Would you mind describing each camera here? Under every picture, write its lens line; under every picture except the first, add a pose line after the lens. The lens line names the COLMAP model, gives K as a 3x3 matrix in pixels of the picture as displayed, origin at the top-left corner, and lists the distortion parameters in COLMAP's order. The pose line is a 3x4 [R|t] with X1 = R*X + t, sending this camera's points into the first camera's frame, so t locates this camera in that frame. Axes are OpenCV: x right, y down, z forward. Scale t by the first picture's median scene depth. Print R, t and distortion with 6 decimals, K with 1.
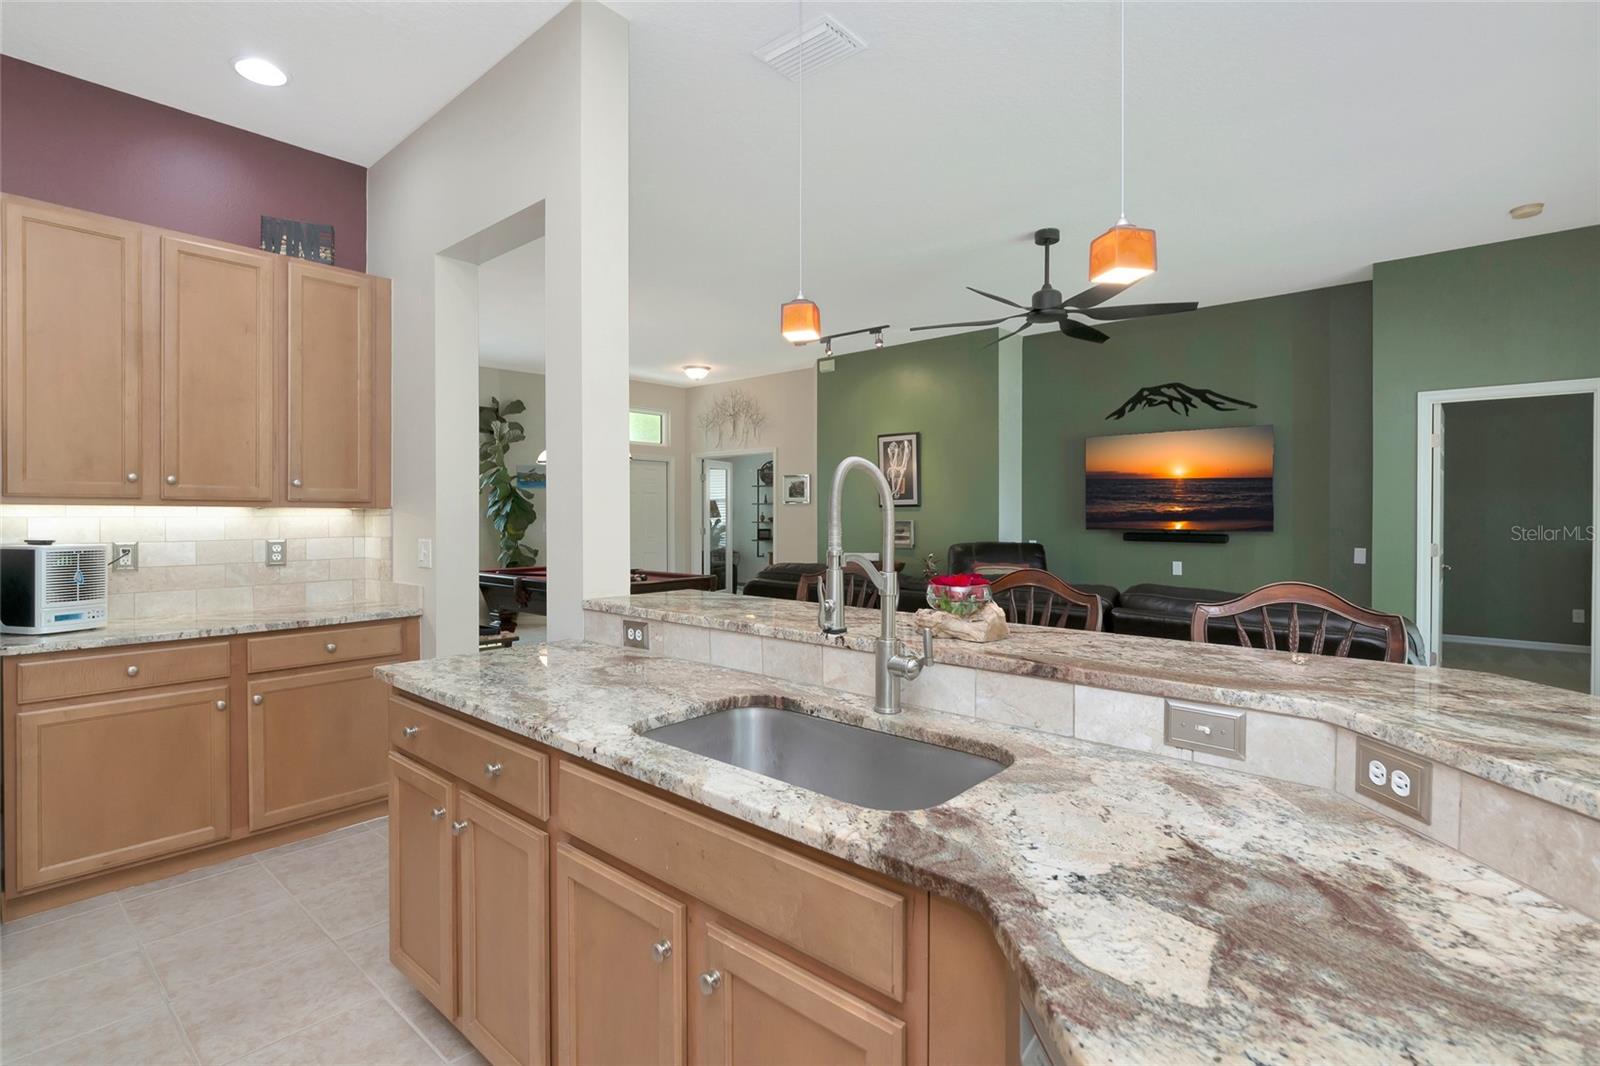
lens RADIAL K [[762.9, 0, 798.6], [0, 762.9, 519.9], [0, 0, 1]] dist [-0.001664, -0.000583]
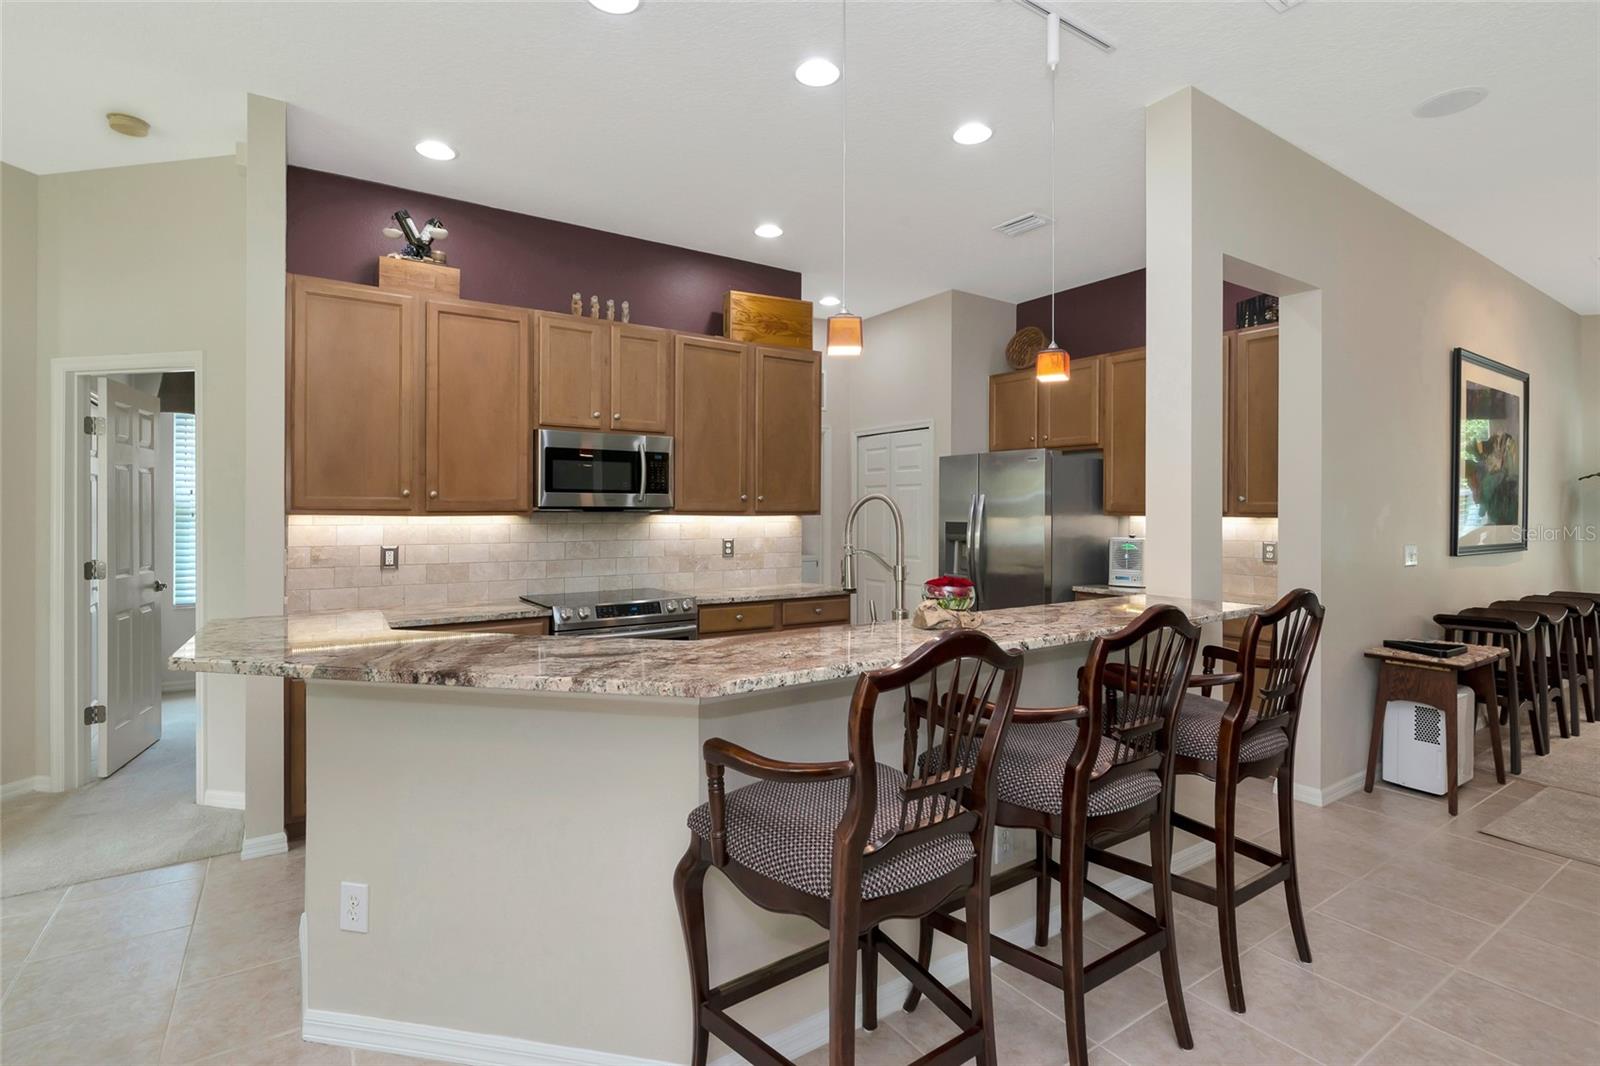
lens RADIAL K [[764.0, 0, 798.5], [0, 764.0, 513.4], [0, 0, 1]] dist [-0.002190, -0.000421]
pose [[-0.253627, -0.000236, -0.967302, 0.712104], [-0.010941, 0.999937, 0.002625, -0.016178], [0.967240, 0.011249, -0.253614, 0.513796]]
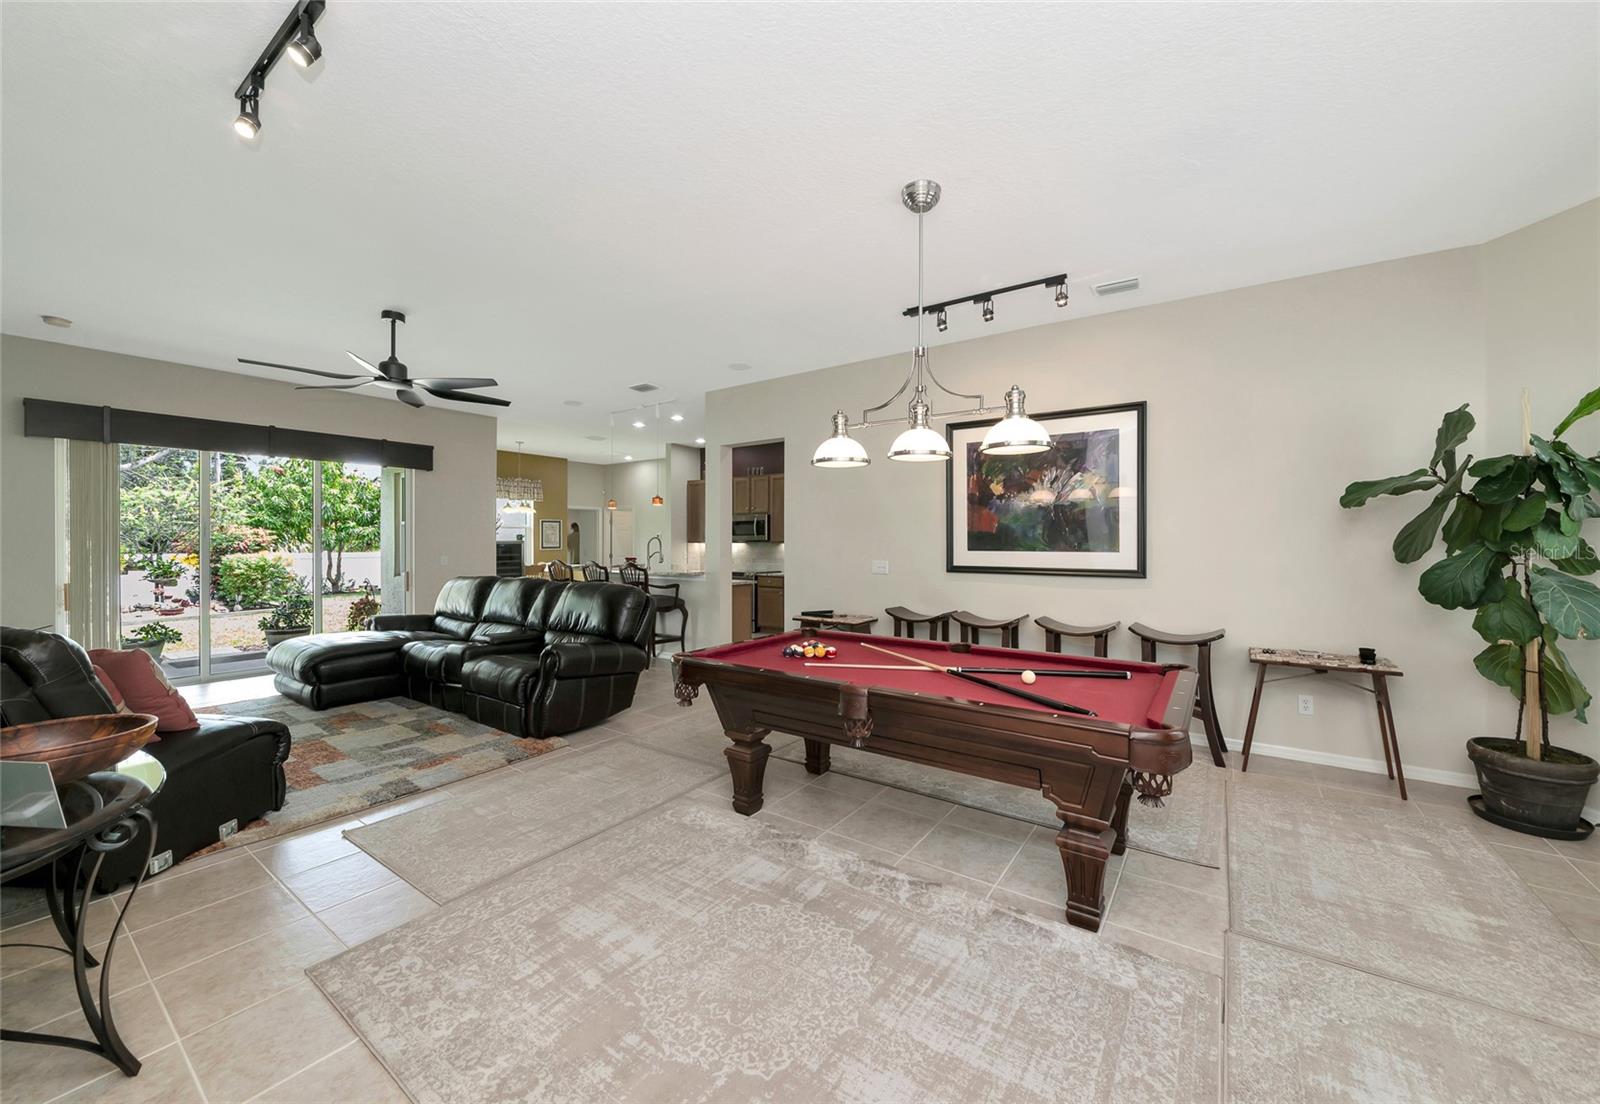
lens RADIAL K [[596.1, 0, 822.1], [0, 596.1, 544.1], [0, 0, 1]] dist [0.000131, -0.004101]
pose [[-0.992288, 0.000308, -0.123953, -0.283834], [-0.001255, 0.999921, 0.012539, -0.034482], [0.123947, 0.012598, -0.992209, 2.510336]]
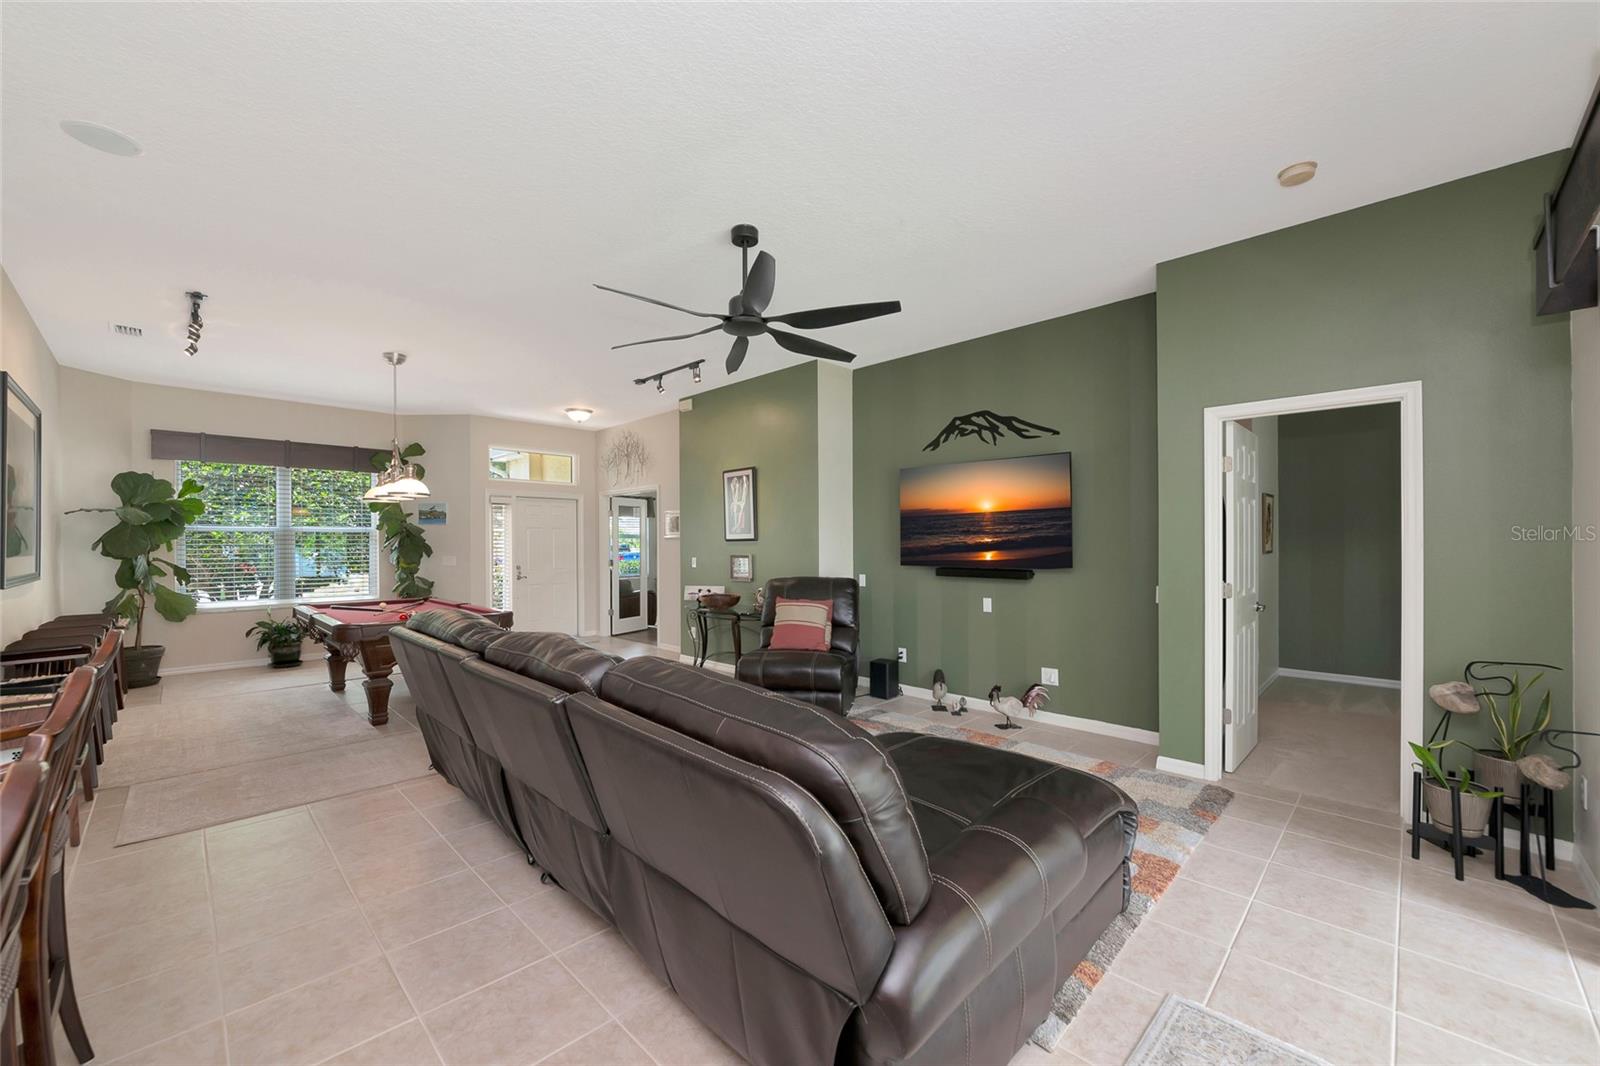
lens RADIAL K [[629.2, 0, 790.6], [0, 629.2, 544.8], [0, 0, 1]] dist [-0.002257, -0.000155]
pose [[0.997735, -0.003918, -0.067158, 0.529350], [0.003519, 0.999975, -0.006064, -0.013801], [0.067180, 0.005814, 0.997724, 0.345877]]
